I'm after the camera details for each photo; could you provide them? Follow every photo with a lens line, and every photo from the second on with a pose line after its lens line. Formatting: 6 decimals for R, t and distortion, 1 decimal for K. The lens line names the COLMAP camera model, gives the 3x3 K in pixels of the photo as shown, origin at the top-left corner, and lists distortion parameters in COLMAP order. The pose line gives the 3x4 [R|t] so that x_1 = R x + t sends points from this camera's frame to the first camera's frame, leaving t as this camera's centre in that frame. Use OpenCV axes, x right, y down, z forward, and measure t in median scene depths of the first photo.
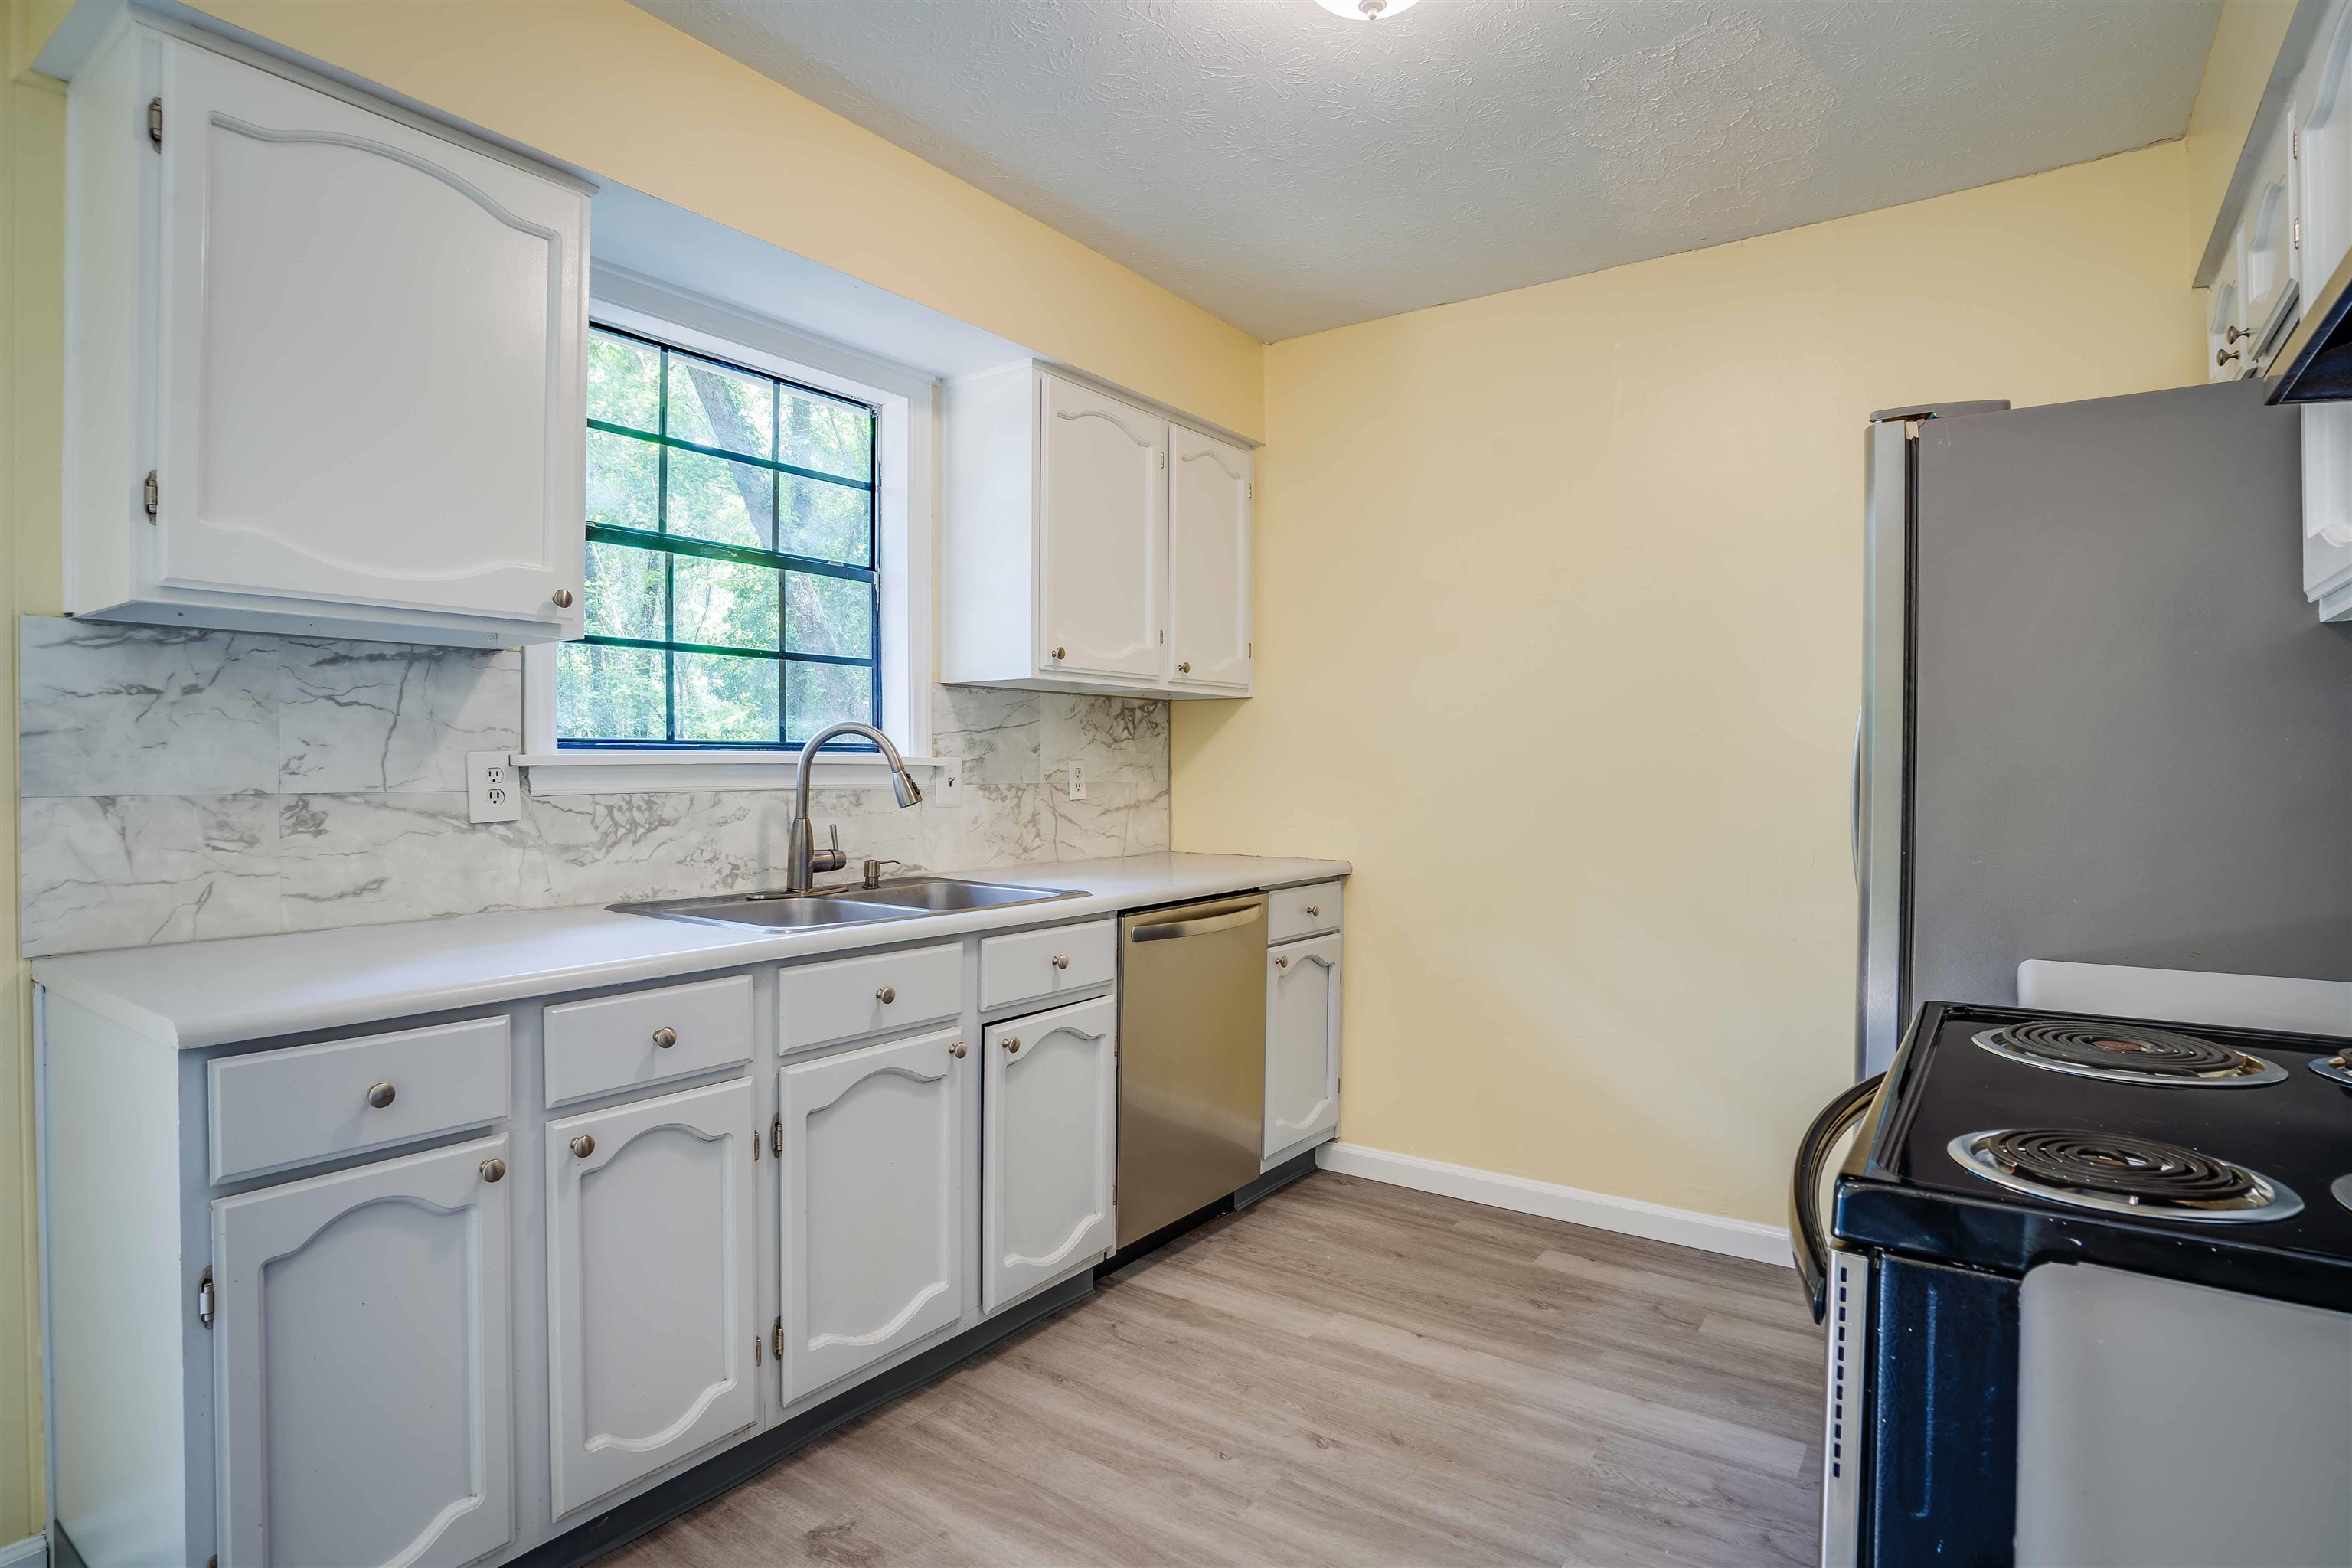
lens RADIAL K [[1232.1, 0, 1208.9], [0, 1232.1, 771.4], [0, 0, 1]] dist [-0.061118, 0.022132]
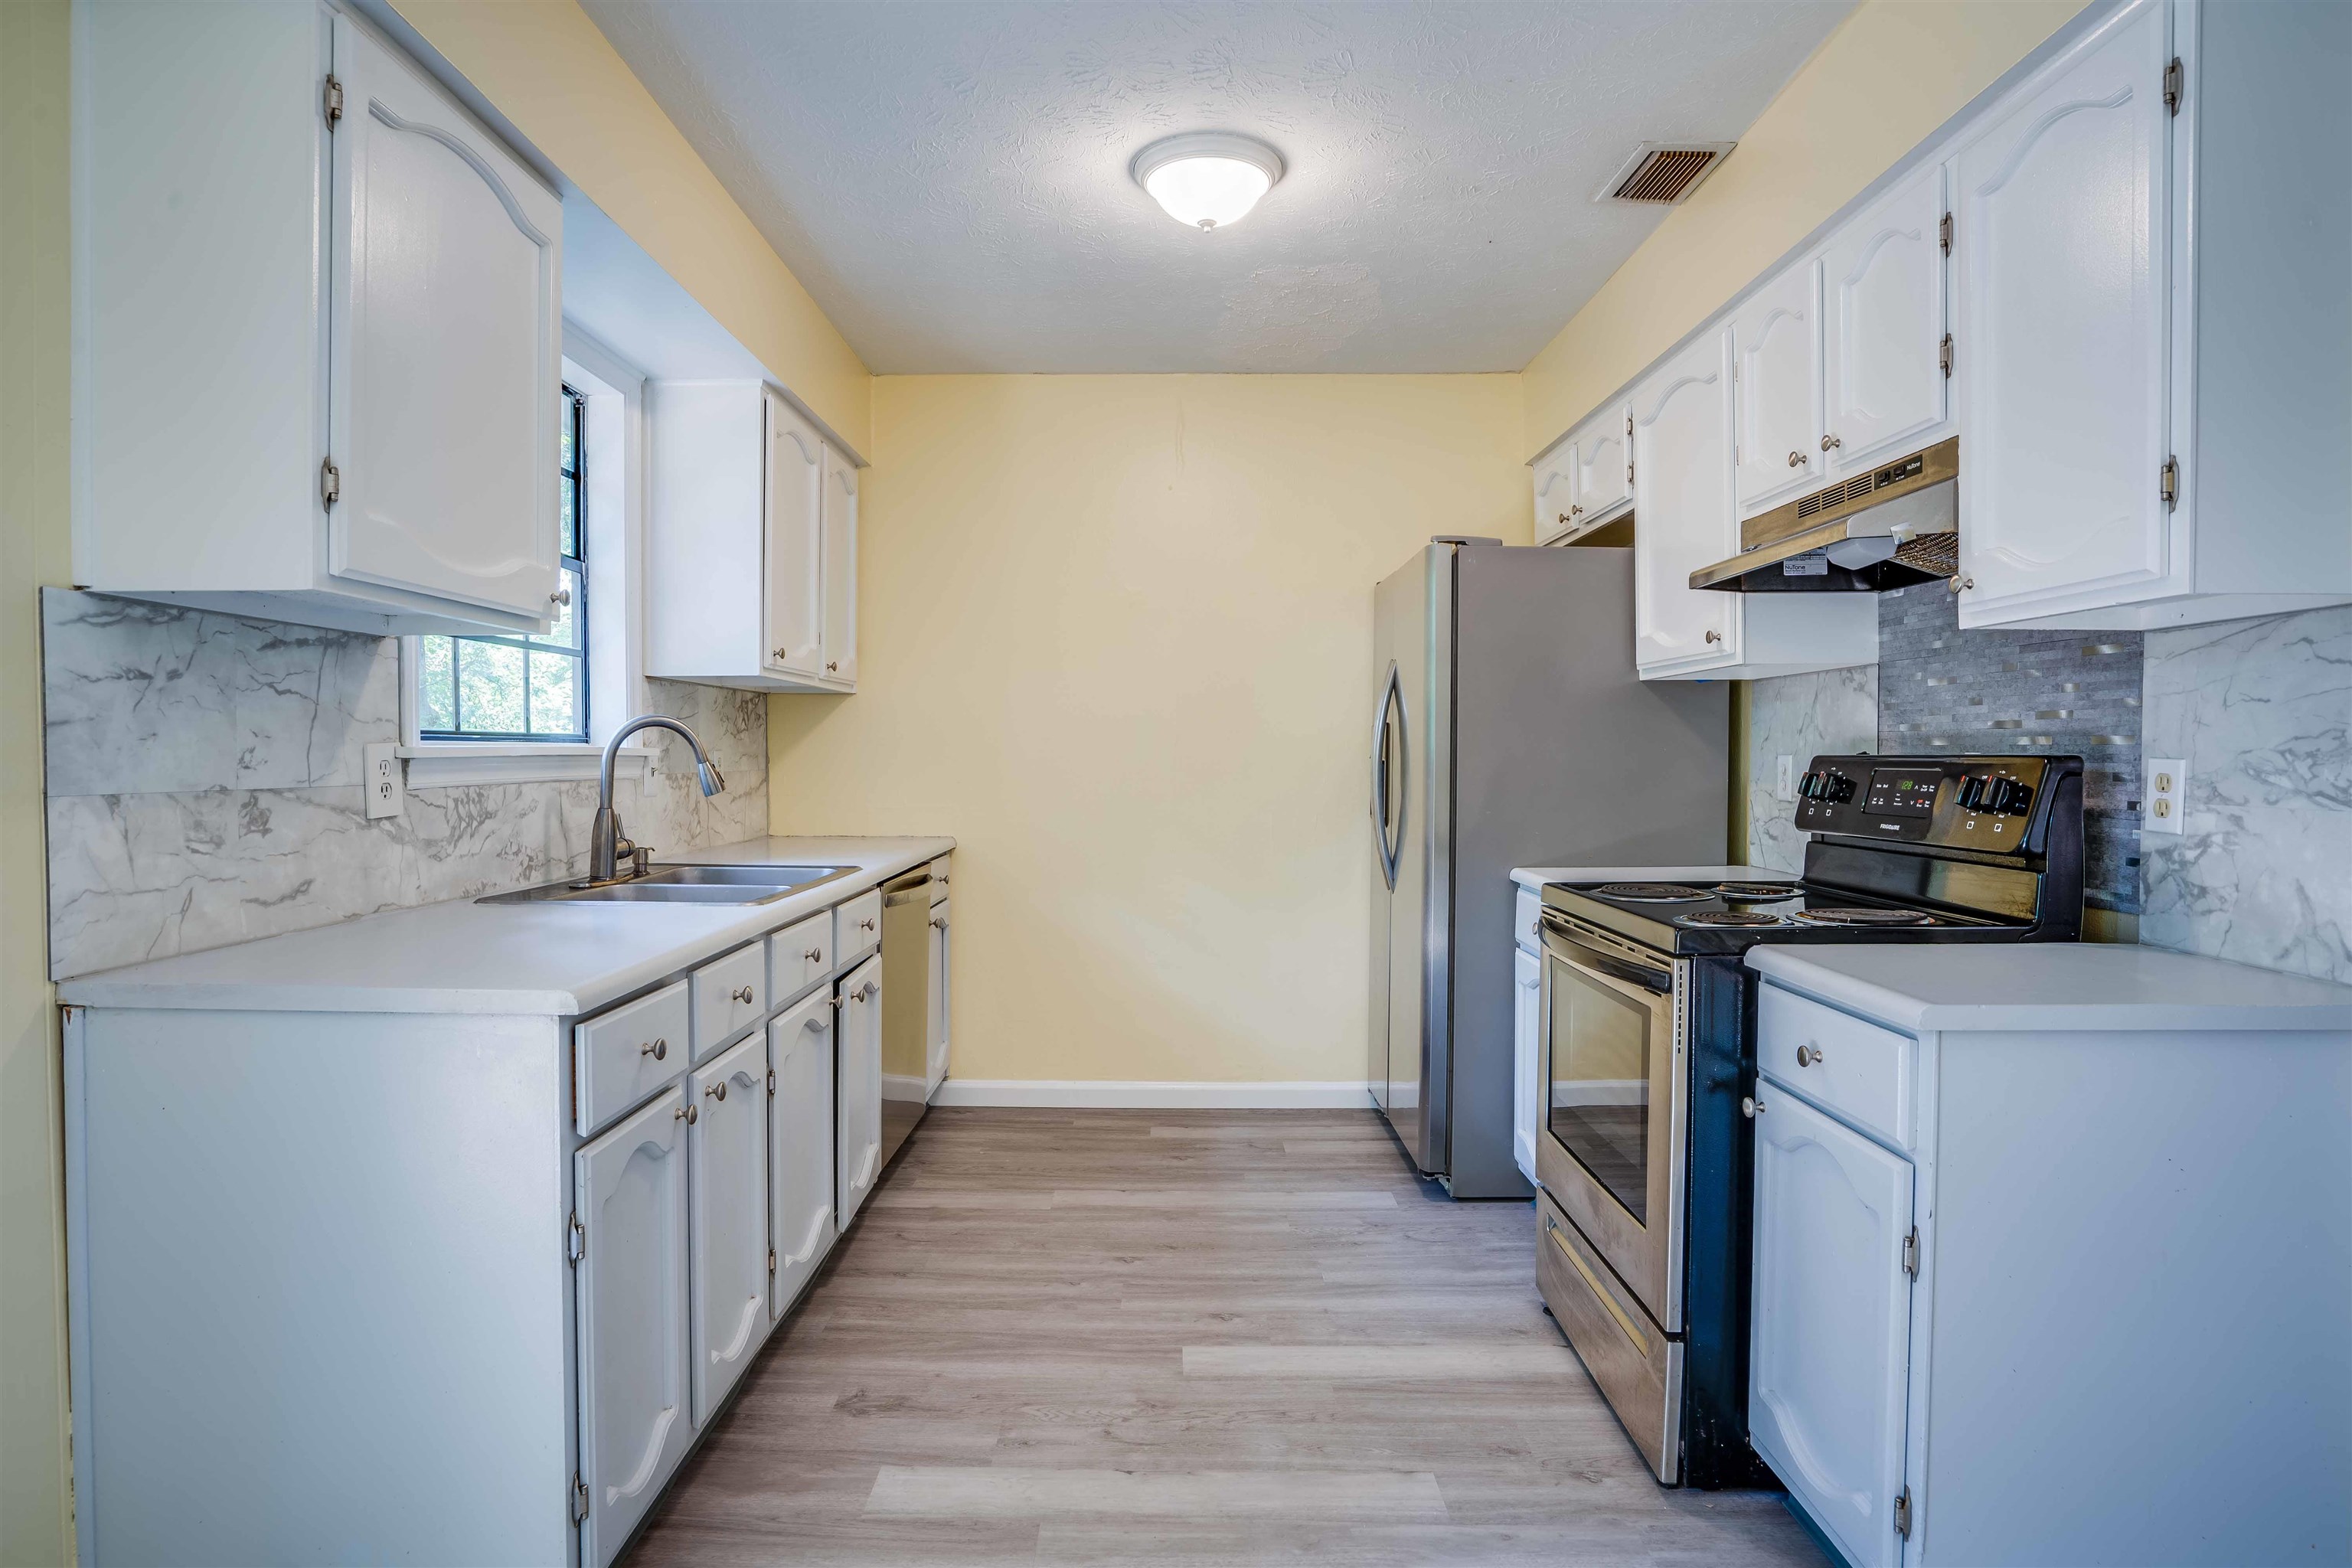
lens RADIAL K [[1245.9, 0, 1233.3], [0, 1245.9, 770.2], [0, 0, 1]] dist [-0.039728, 0.008772]
pose [[0.806458, -0.008494, 0.591230, -0.568335], [0.003001, 0.999943, 0.010272, -0.002837], [-0.591284, -0.006509, 0.806437, -0.159536]]
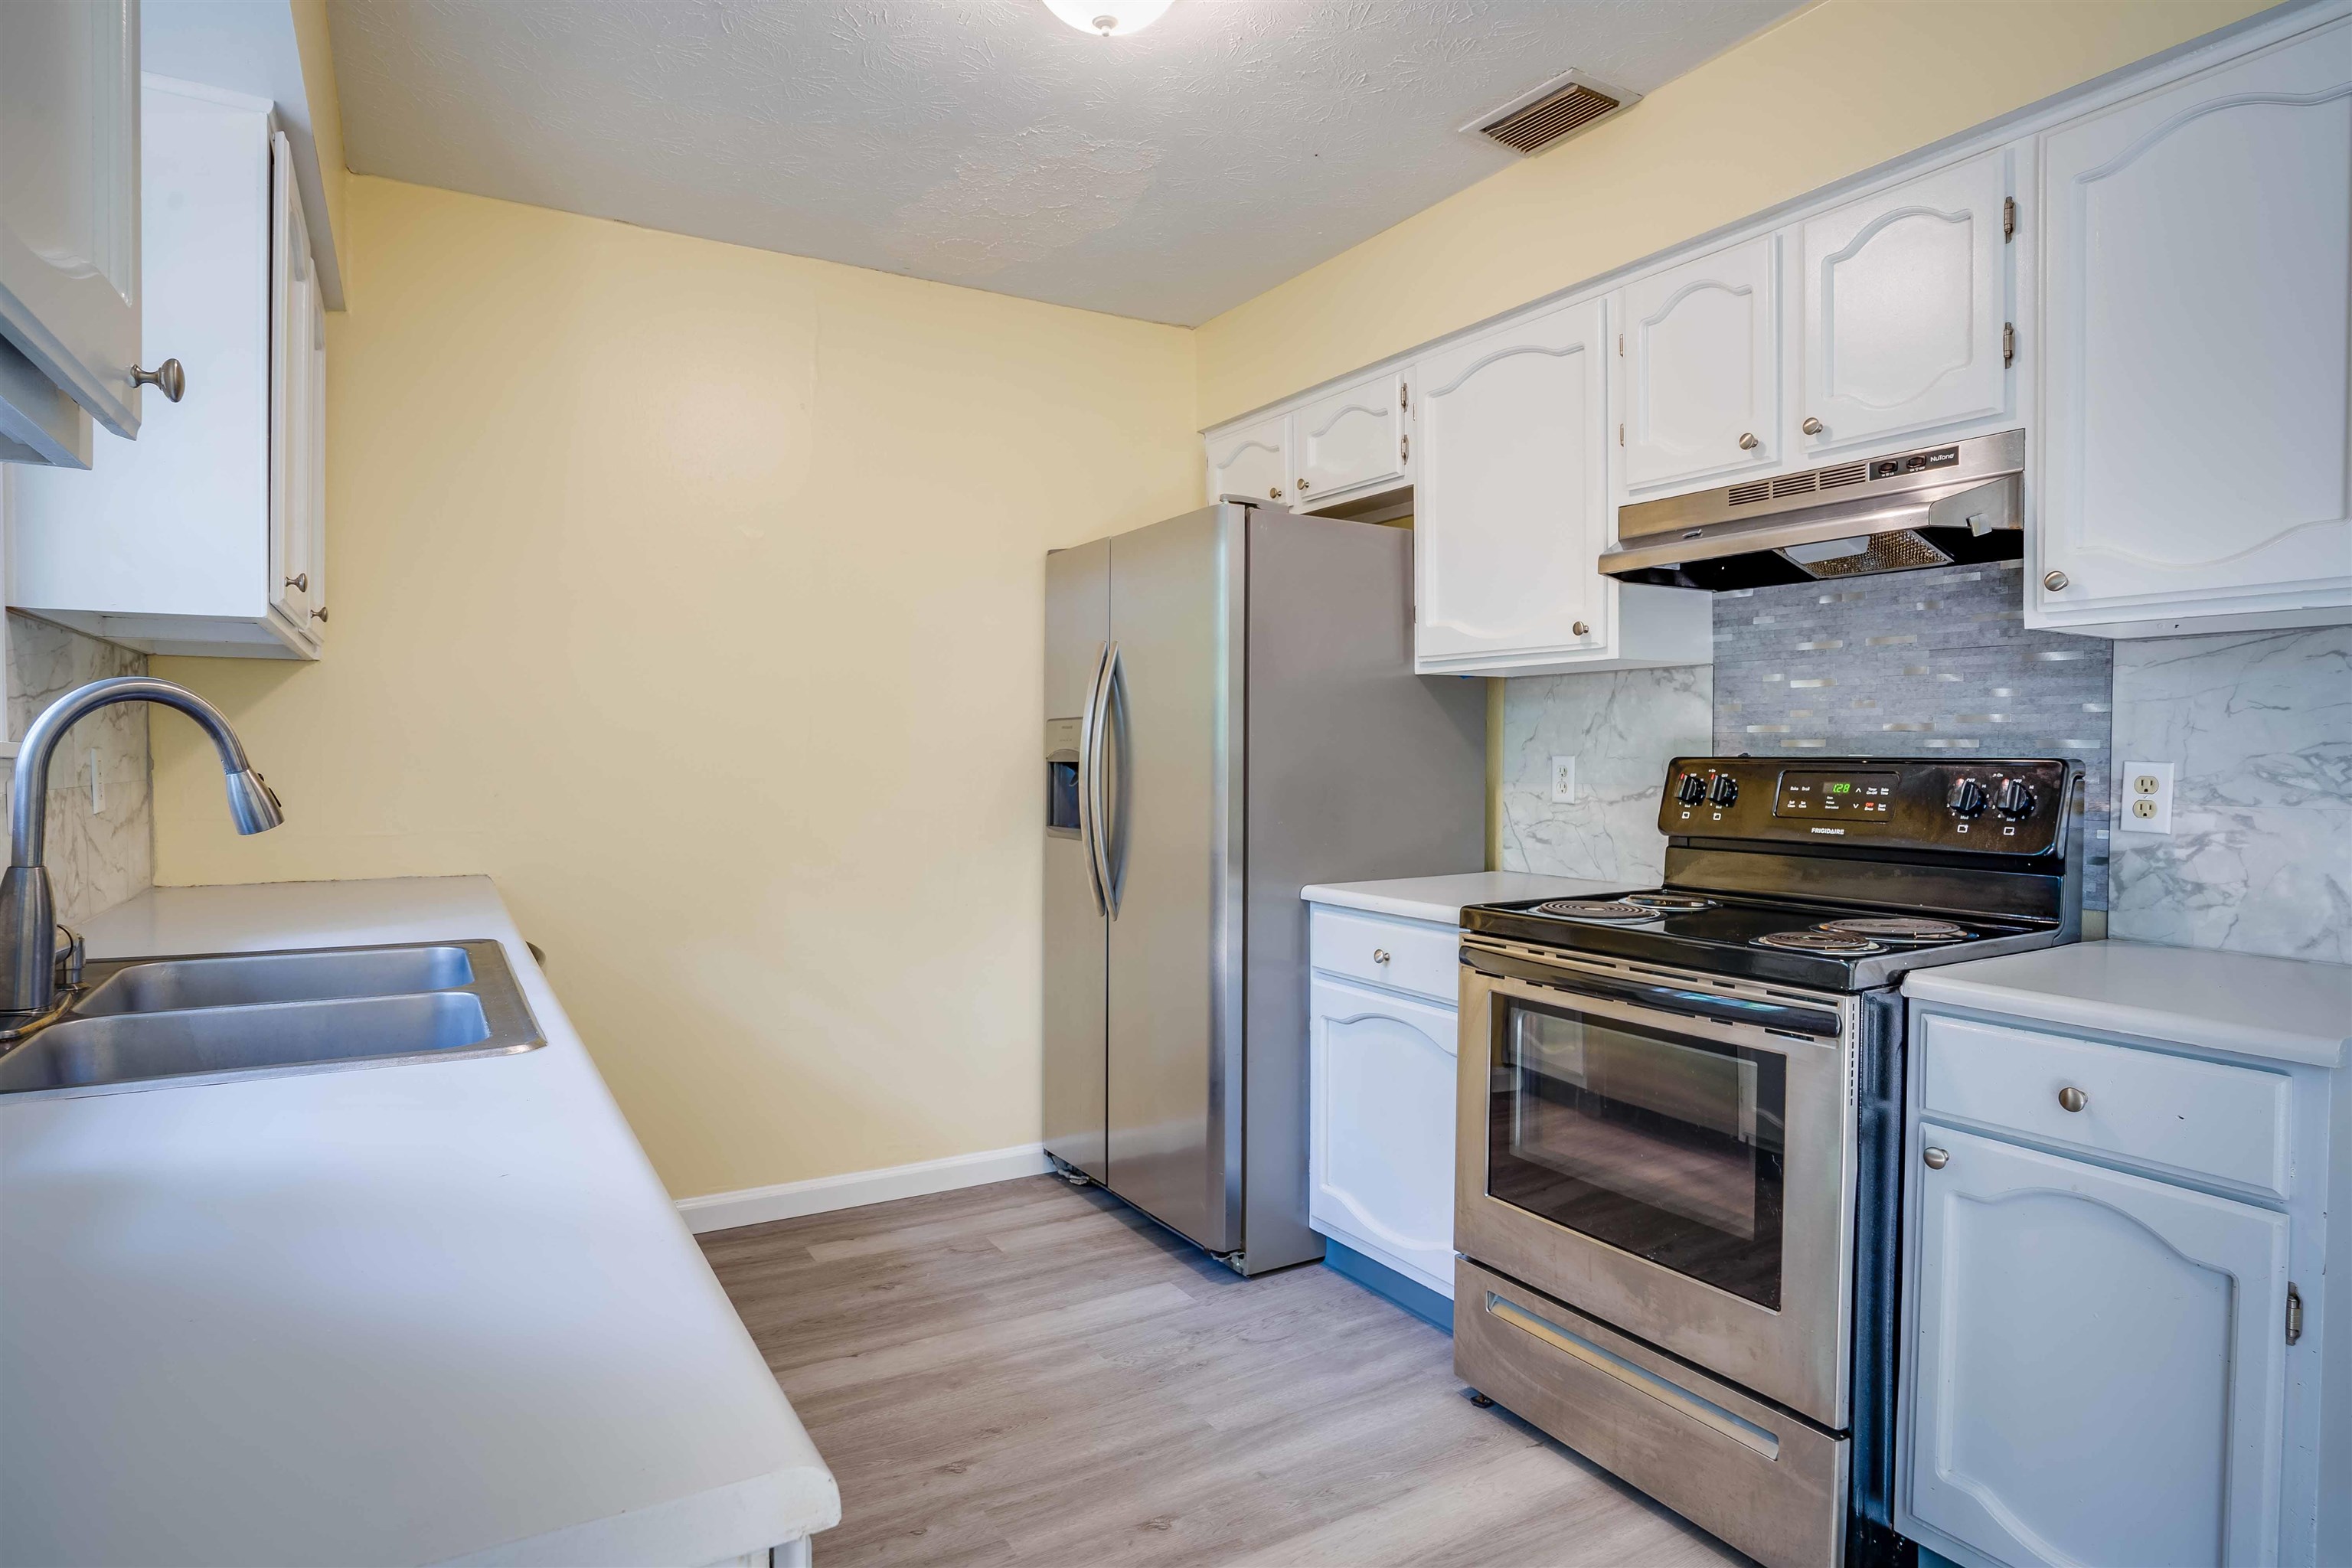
lens RADIAL K [[1232.1, 0, 1197.6], [0, 1232.1, 774.6], [0, 0, 1]] dist [-0.061118, 0.022132]
pose [[0.416802, -0.016715, 0.908844, -0.624994], [0.002102, 0.999846, 0.017425, -0.007491], [-0.908995, -0.005353, 0.416773, 0.397163]]
